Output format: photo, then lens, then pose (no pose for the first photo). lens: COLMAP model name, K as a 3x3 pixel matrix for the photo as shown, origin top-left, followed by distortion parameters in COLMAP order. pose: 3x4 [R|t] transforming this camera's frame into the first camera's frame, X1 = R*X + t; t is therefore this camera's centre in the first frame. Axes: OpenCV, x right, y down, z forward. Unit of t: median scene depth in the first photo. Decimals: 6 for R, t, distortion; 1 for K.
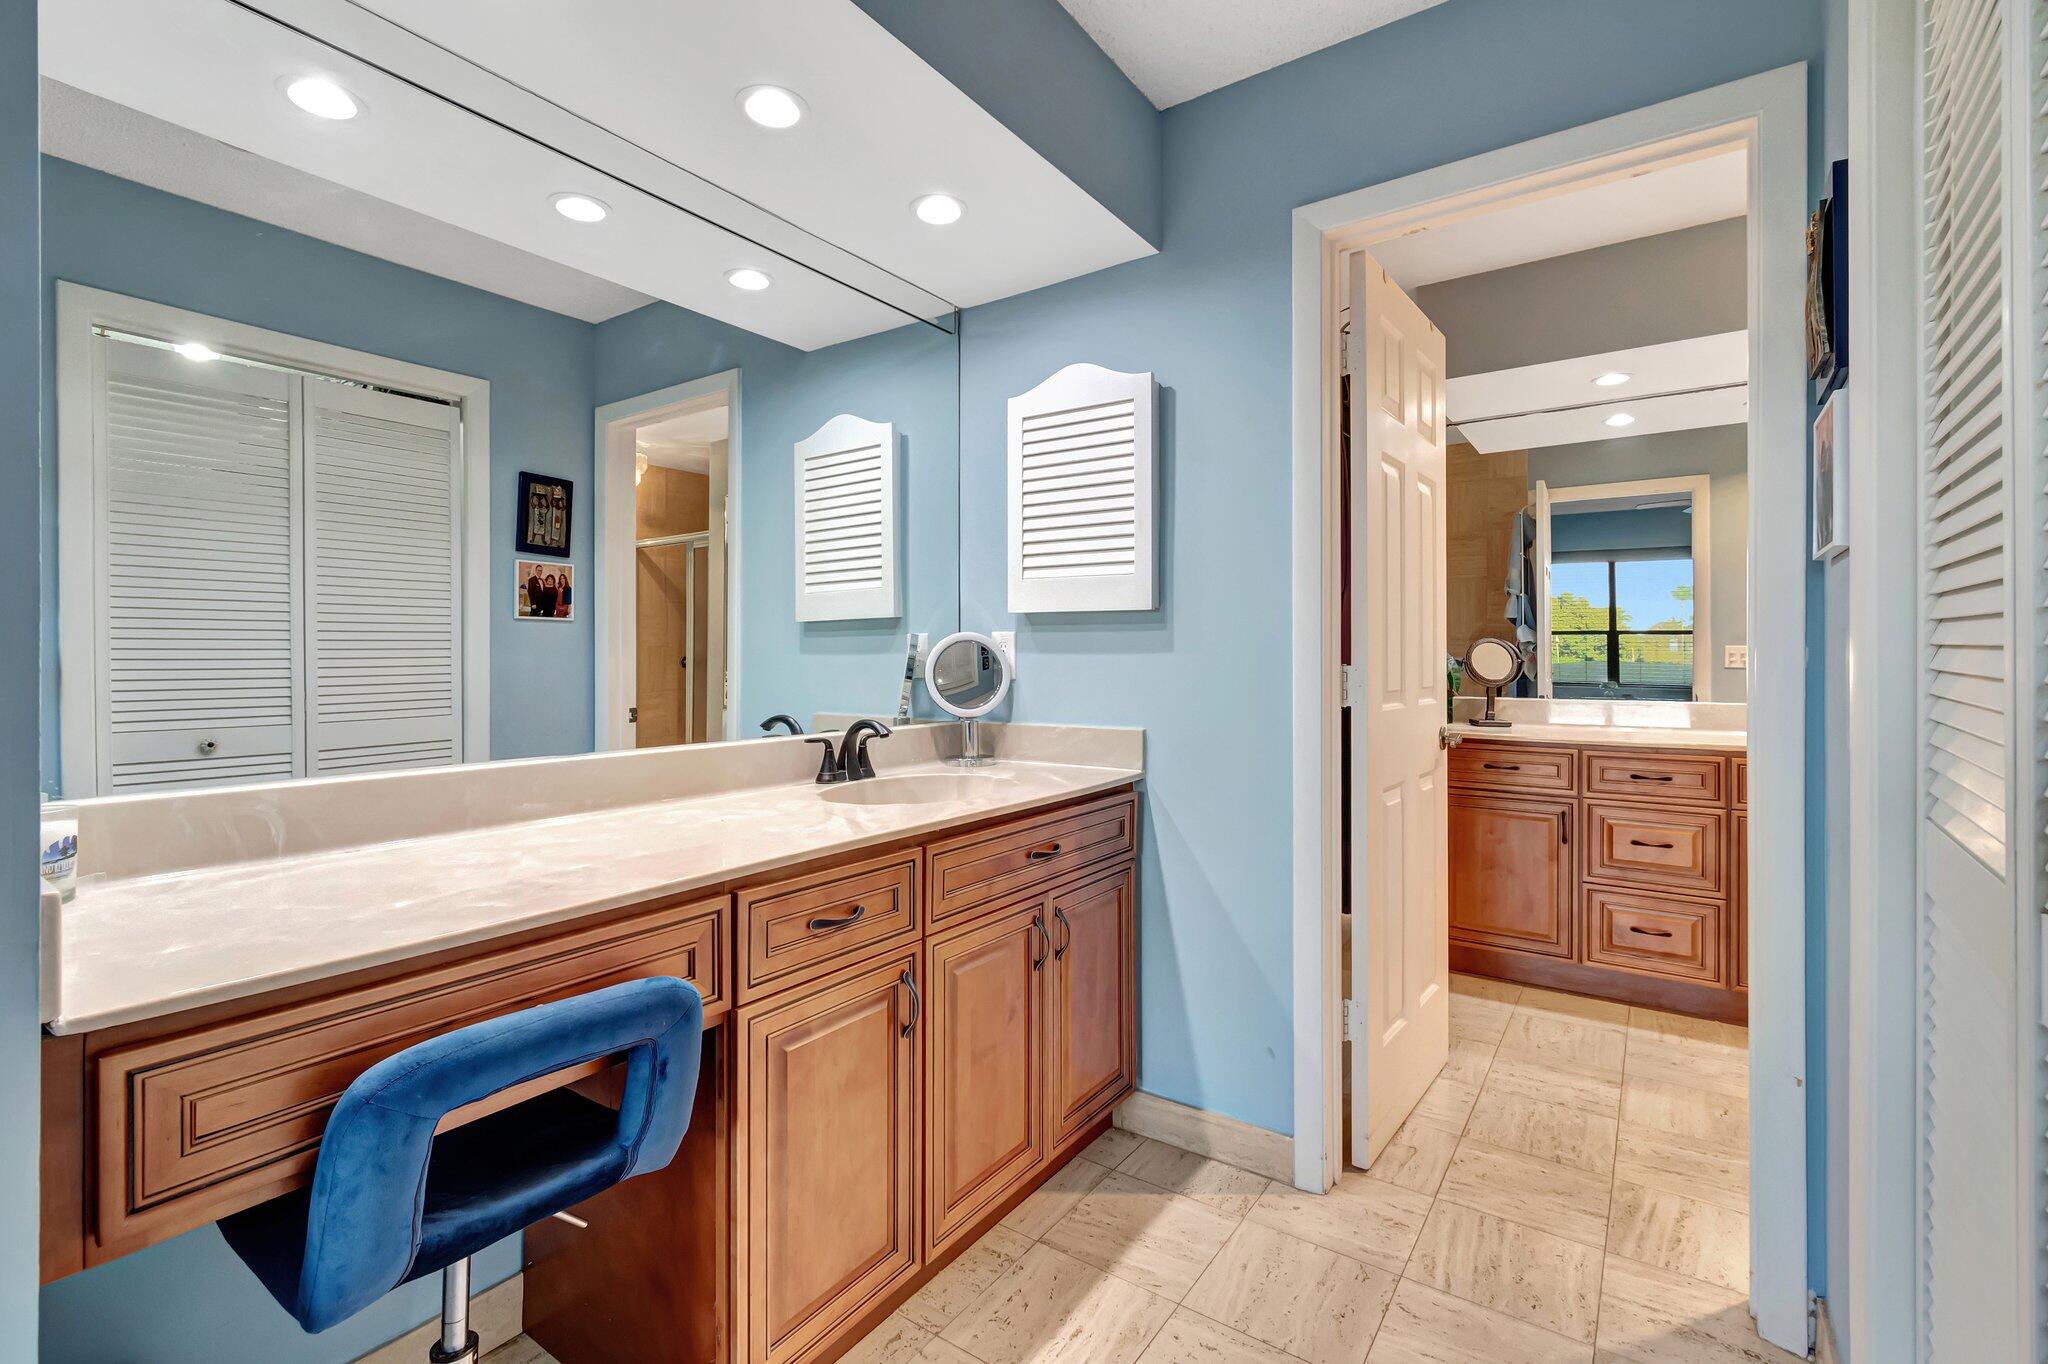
lens RADIAL K [[916.1, 0, 1025.4], [0, 916.1, 676.3], [0, 0, 1]] dist [0.003390, 0.000214]
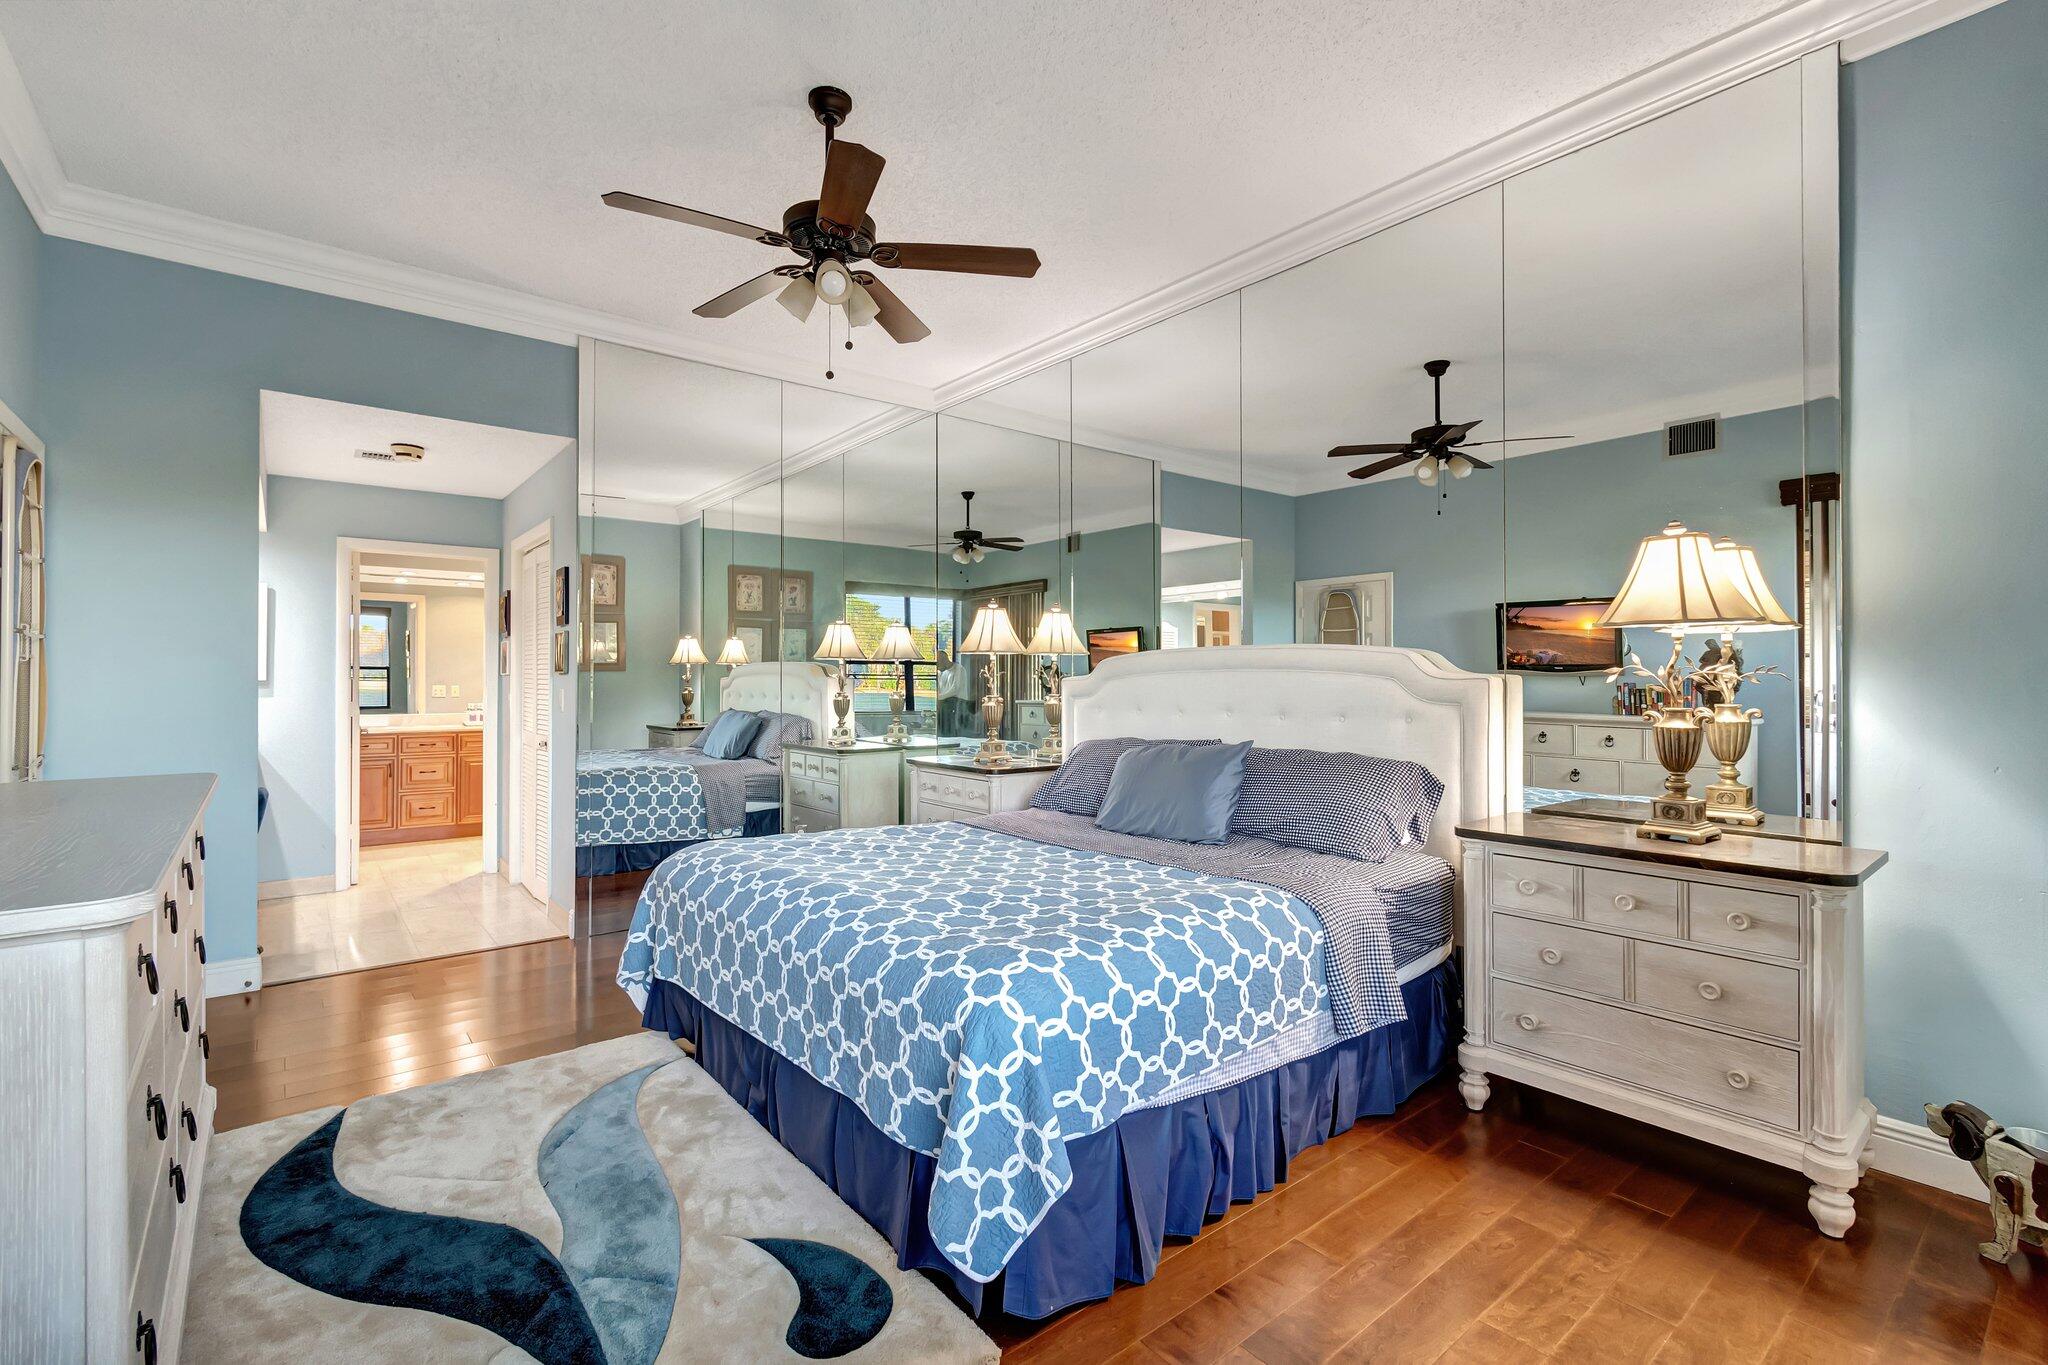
lens RADIAL K [[916.1, 0, 1022.5], [0, 916.1, 678.9], [0, 0, 1]] dist [0.003390, 0.000214]
pose [[0.269665, 0.002552, 0.962951, -1.232839], [-0.000361, 0.999997, -0.002549, -0.058644], [-0.962954, 0.000340, 0.269665, -1.173007]]
